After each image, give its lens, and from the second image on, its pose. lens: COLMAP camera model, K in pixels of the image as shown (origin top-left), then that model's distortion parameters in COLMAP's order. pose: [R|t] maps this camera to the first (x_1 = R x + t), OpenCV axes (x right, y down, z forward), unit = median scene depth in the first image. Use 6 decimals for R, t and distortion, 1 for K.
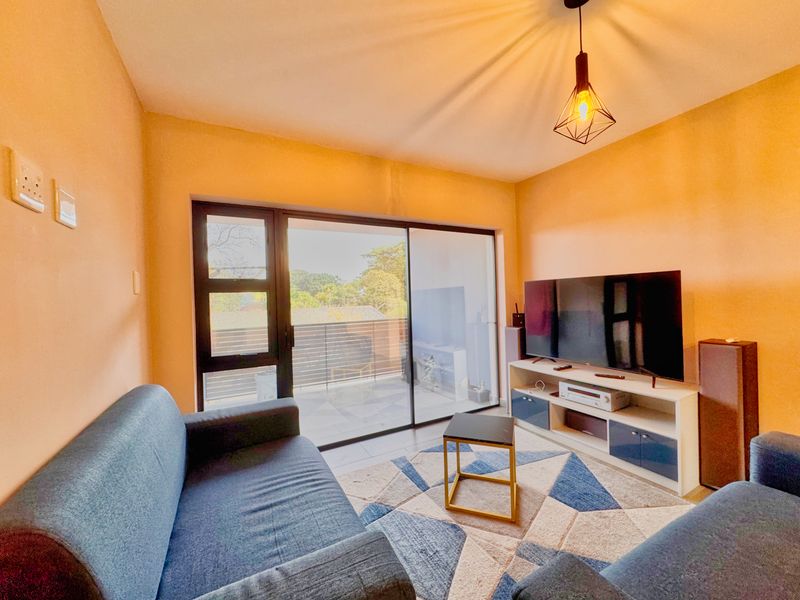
lens RADIAL K [[318.9, 0, 400.0], [0, 318.9, 300.0], [0, 0, 1]] dist [0.000001, -0.000123]
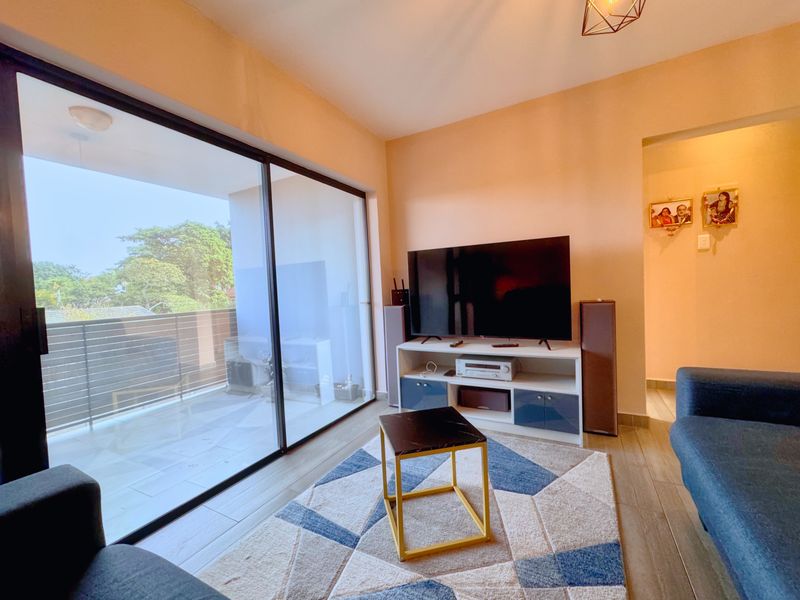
lens RADIAL K [[333.6, 0, 400.0], [0, 333.6, 300.0], [0, 0, 1]] dist [-0.004592, -0.000161]
pose [[0.833323, -0.026401, 0.552155, -0.155425], [0.021239, 0.999650, 0.015744, 0.068602], [-0.552378, -0.001392, 0.833593, 0.292190]]
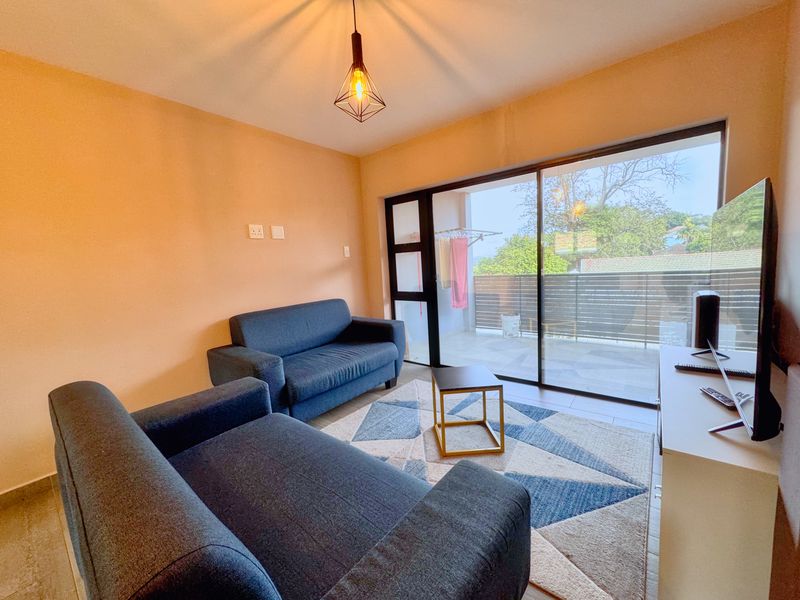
lens RADIAL K [[318.9, 0, 400.0], [0, 318.9, 300.0], [0, 0, 1]] dist [0.000001, -0.000123]
pose [[0.386396, 0.112323, -0.915468, 0.816919], [0.047010, 0.988868, 0.141171, -0.013678], [0.921134, -0.097584, 0.376815, 0.309311]]
